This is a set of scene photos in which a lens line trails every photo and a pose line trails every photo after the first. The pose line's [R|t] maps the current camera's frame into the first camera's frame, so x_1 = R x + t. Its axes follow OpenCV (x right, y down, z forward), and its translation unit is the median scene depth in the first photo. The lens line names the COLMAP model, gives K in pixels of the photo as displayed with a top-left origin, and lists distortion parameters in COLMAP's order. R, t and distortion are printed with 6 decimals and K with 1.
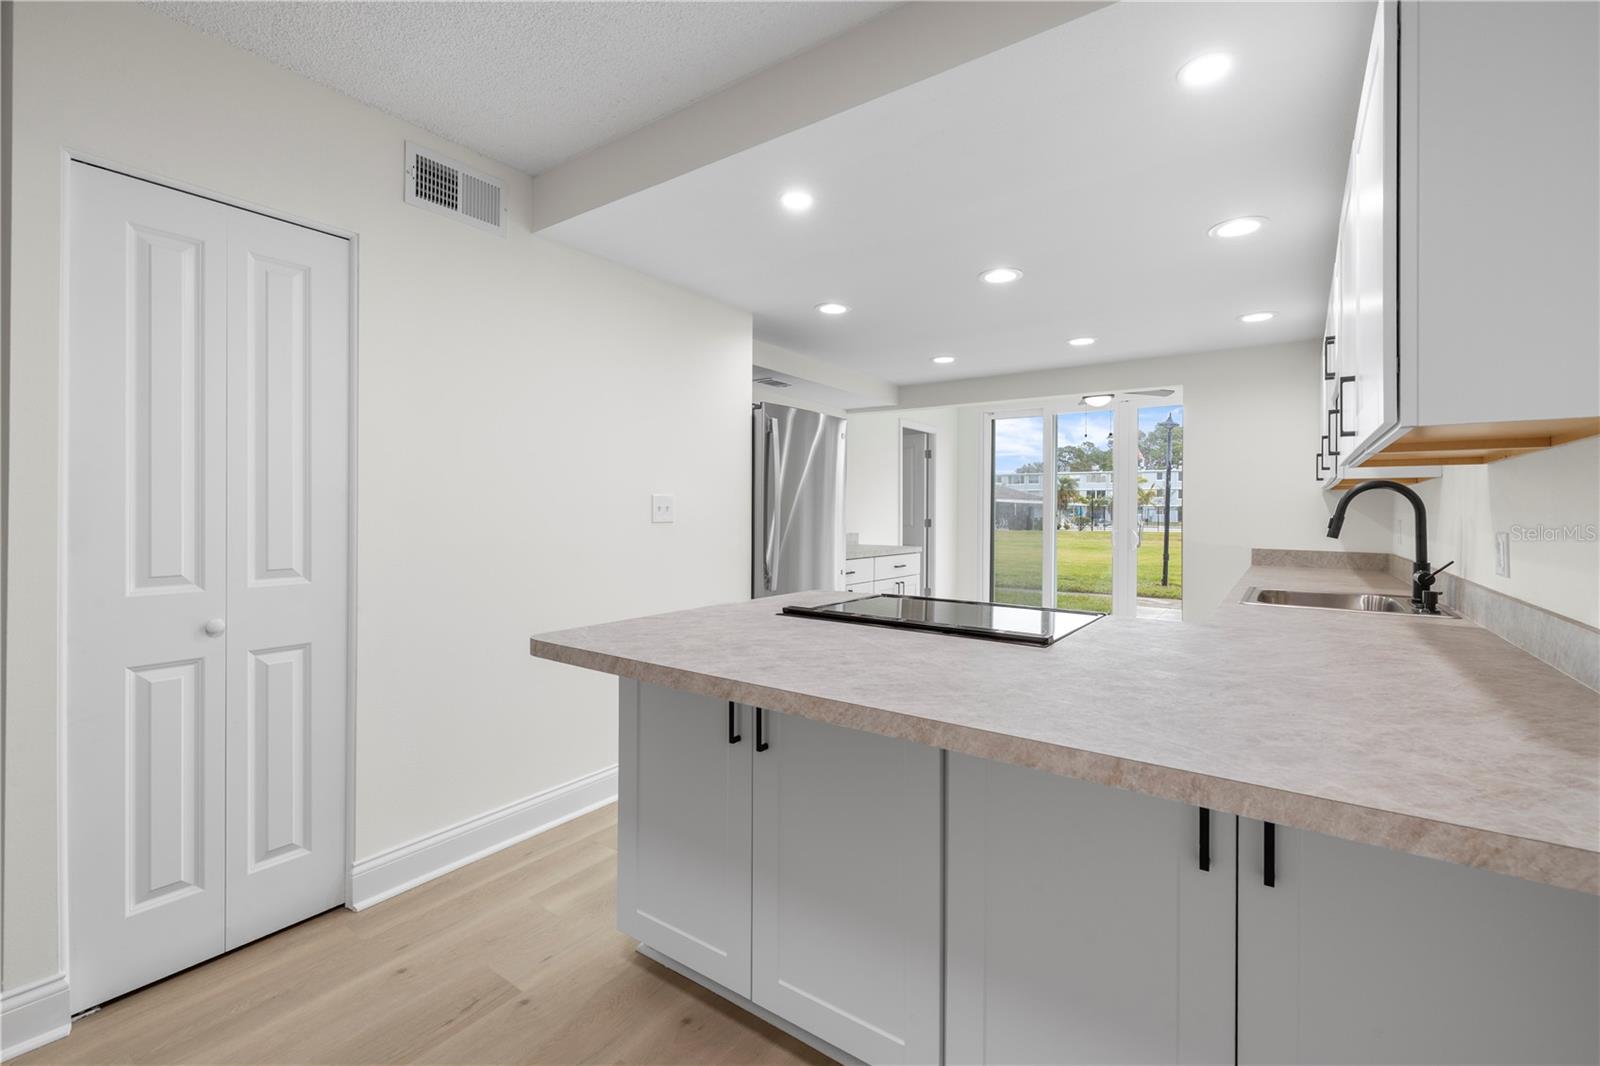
lens RADIAL K [[683.2, 0, 799.9], [0, 683.2, 506.4], [0, 0, 1]] dist [-0.000369, -0.000135]
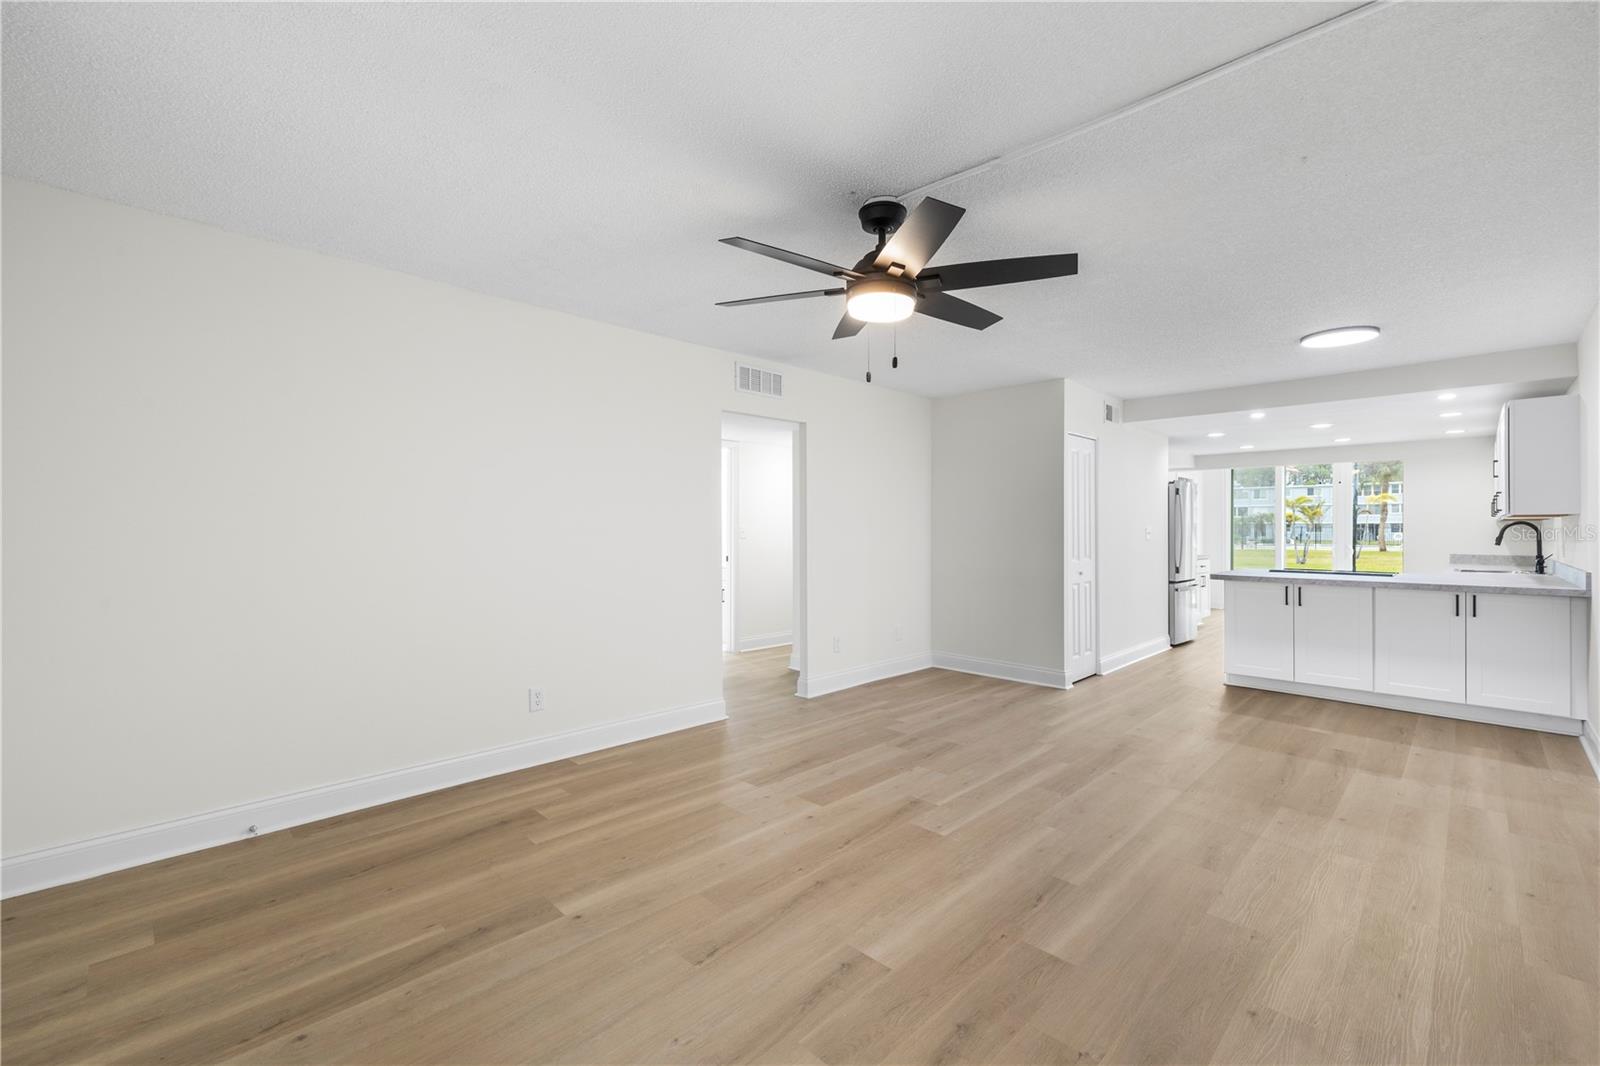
lens RADIAL K [[672.6, 0, 797.4], [0, 672.6, 532.3], [0, 0, 1]] dist [-0.000953, 0.000217]
pose [[0.986938, -0.005538, -0.161008, -1.217785], [0.007039, 0.999937, 0.008754, -0.035394], [0.160950, -0.009773, 0.986914, -1.659781]]
